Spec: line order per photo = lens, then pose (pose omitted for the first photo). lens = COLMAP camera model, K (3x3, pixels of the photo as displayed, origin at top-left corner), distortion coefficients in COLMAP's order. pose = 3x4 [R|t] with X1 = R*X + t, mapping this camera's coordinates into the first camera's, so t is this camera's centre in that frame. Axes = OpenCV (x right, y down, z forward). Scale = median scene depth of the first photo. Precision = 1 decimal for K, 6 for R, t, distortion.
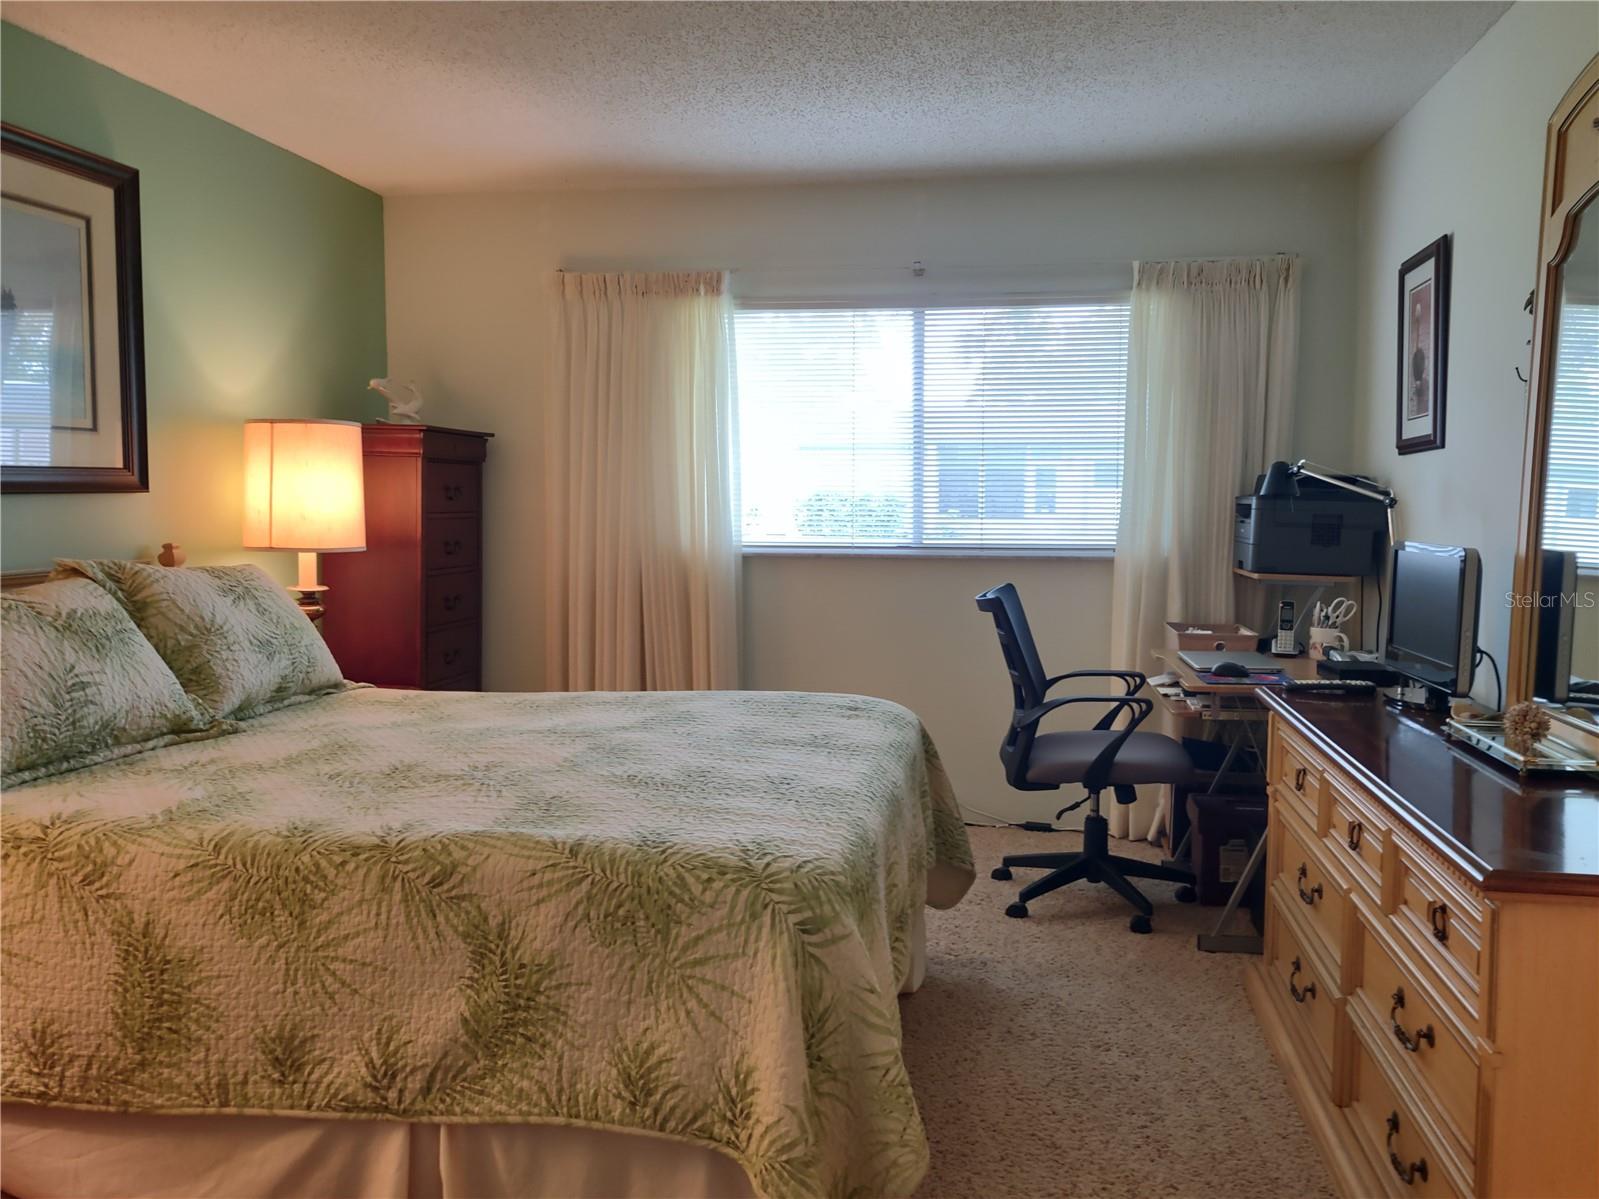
lens RADIAL K [[1254.6, 0, 798.6], [0, 1254.6, 590.8], [0, 0, 1]] dist [0.044019, -0.037010]
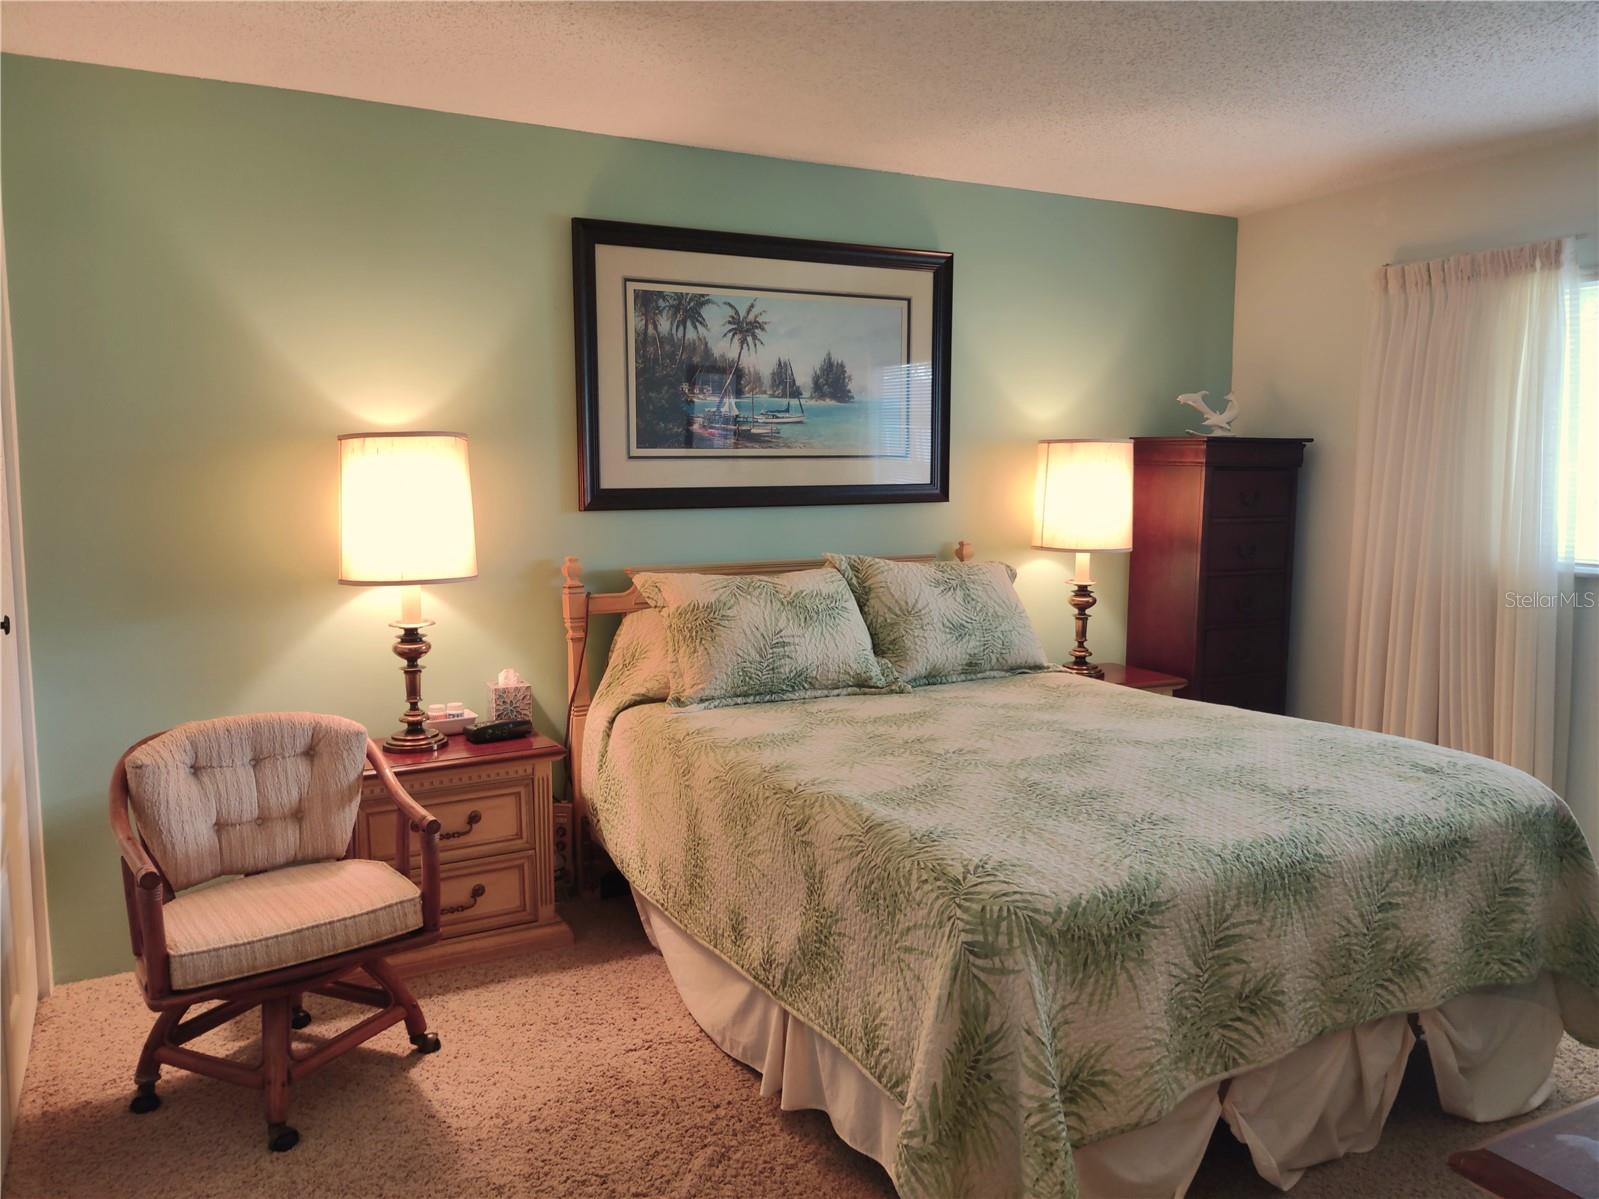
lens RADIAL K [[1194.2, 0, 852.9], [0, 1194.2, 590.7], [0, 0, 1]] dist [0.067998, -0.070637]
pose [[0.616516, 0.075839, -0.783682, 0.689345], [-0.056085, 0.997052, 0.052366, -0.078349], [0.785343, 0.011668, 0.618952, 0.279156]]
